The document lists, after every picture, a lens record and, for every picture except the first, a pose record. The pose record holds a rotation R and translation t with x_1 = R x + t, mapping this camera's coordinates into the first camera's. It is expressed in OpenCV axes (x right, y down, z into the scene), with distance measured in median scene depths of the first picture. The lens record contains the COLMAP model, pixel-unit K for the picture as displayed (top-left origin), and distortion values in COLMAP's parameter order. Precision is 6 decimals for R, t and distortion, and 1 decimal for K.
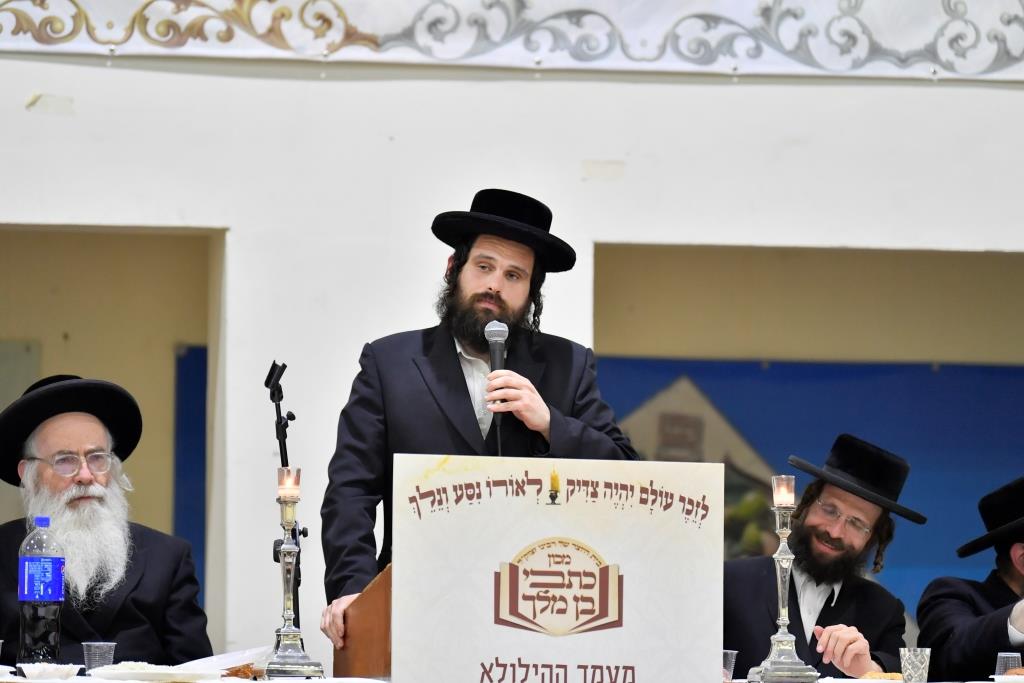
lens RADIAL K [[4838.5, 0, 510.0], [0, 4838.5, 344.4], [0, 0, 1]] dist [0.072354, 0.000000]
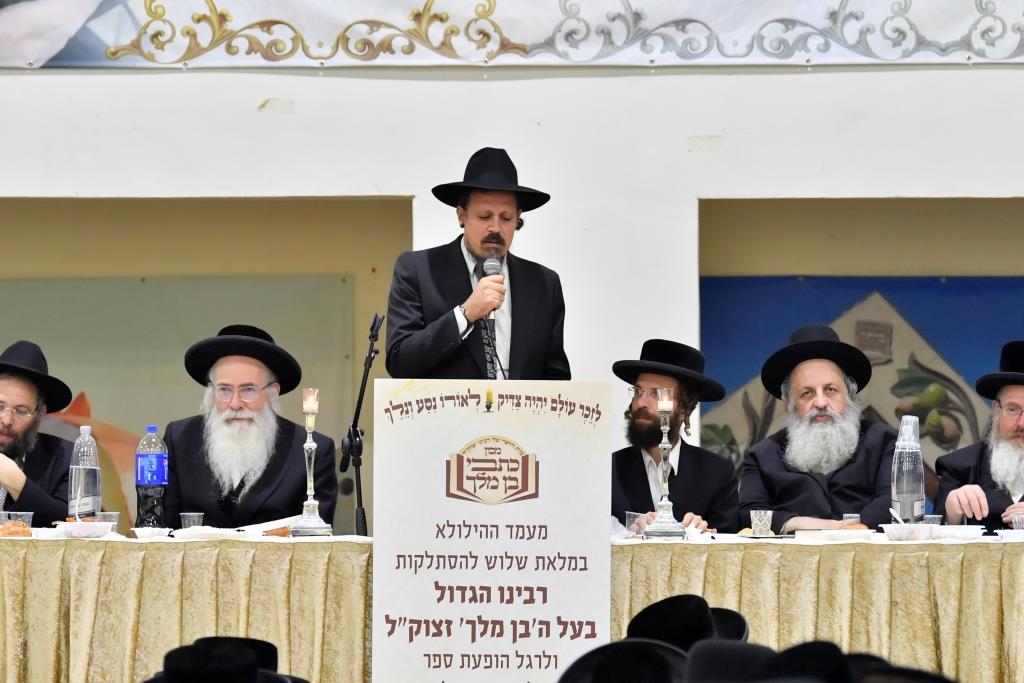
lens RADIAL K [[5369.3, 0, 516.1], [0, 5369.3, 340.1], [0, 0, 1]] dist [0.045509, 0.000000]
pose [[0.979591, -0.017141, -0.200268, 0.259852], [0.023095, 0.999357, 0.027430, -0.024275], [0.199669, -0.031495, 0.979357, -0.421514]]
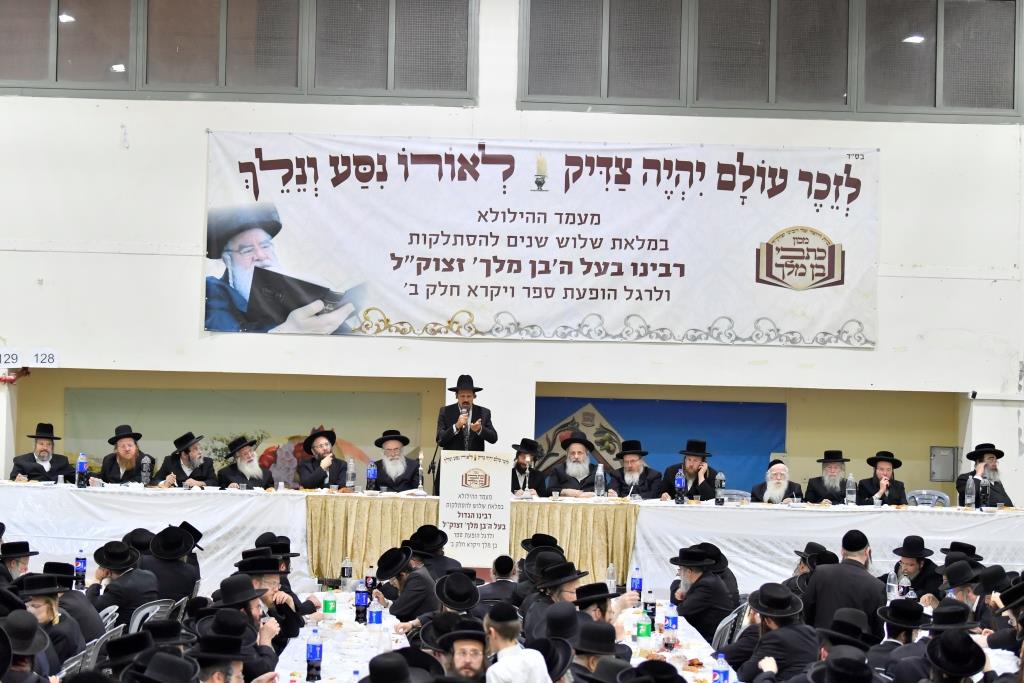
lens RADIAL K [[2294.9, 0, 512.4], [0, 2294.9, 343.9], [0, 0, 1]] dist [0.087970, 0.000000]
pose [[0.986531, 0.013569, -0.163009, 0.320385], [-0.006452, 0.999006, 0.044107, -0.141337], [0.163445, -0.042461, 0.985638, -0.941646]]
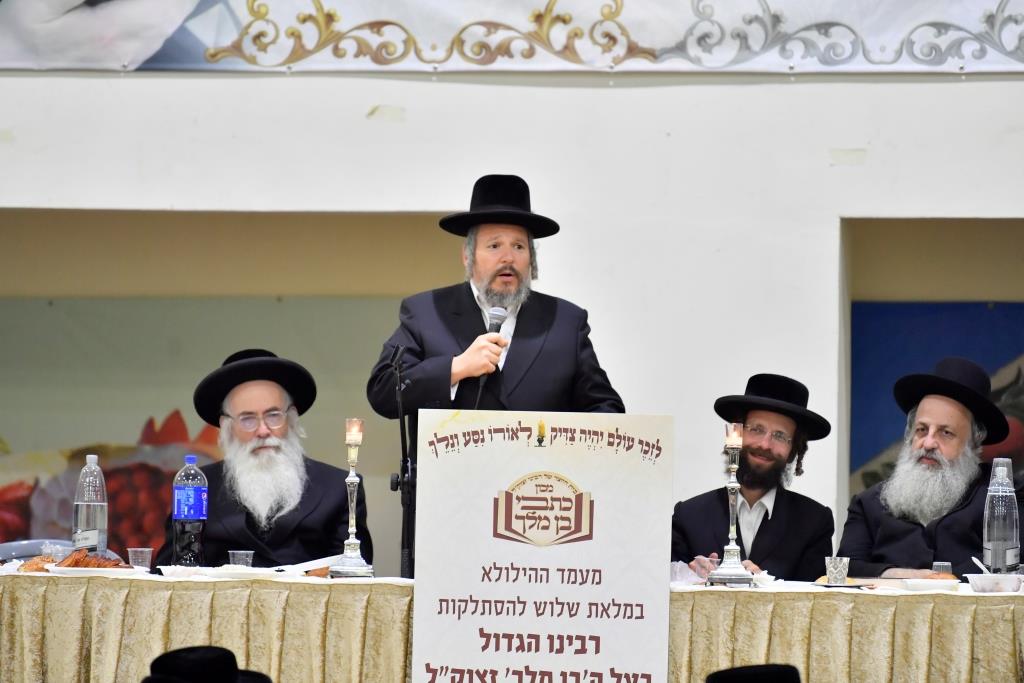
lens RADIAL K [[5895.4, 0, 463.2], [0, 5895.4, 344.9], [0, 0, 1]] dist [0.163110, 0.000000]
pose [[0.955971, -0.006798, -0.293383, 0.358975], [0.014040, 0.999646, 0.022587, -0.024268], [0.293126, -0.025712, 0.955728, -0.419934]]
